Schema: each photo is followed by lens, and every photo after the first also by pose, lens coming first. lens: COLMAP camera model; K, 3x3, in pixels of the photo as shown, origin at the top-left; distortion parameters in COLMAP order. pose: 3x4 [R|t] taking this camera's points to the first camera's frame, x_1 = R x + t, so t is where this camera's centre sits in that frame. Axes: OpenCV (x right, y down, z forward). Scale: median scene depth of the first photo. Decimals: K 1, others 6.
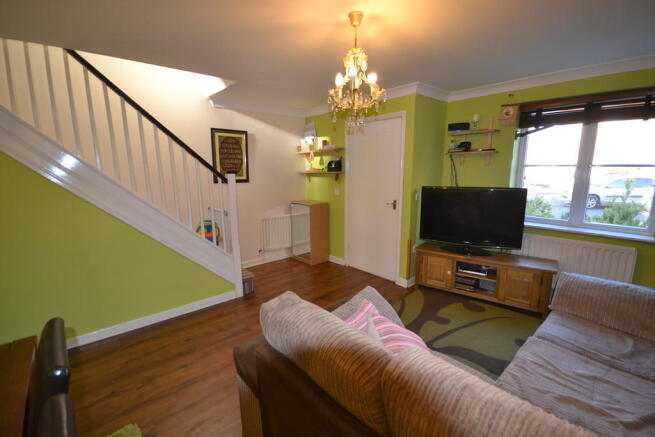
lens RADIAL K [[288.3, 0, 327.5], [0, 288.3, 218.5], [0, 0, 1]] dist [-0.000370, 0.000090]
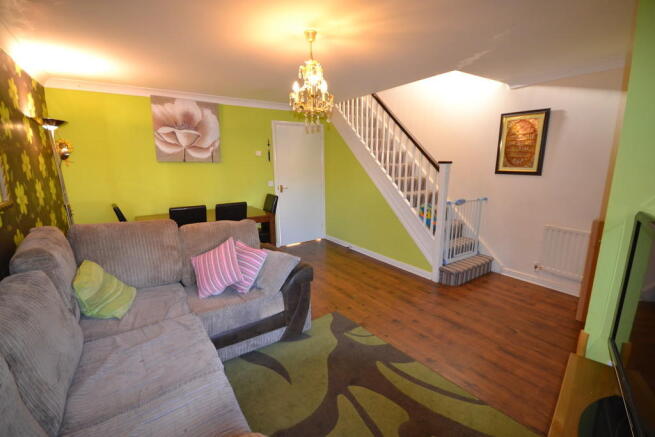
lens RADIAL K [[288.3, 0, 327.5], [0, 288.3, 218.5], [0, 0, 1]] dist [-0.000370, 0.000090]
pose [[-0.111200, 0.200841, -0.973292, 0.821118], [-0.161613, 0.962675, 0.217114, -0.131161], [0.980569, 0.181439, -0.074591, 0.750479]]
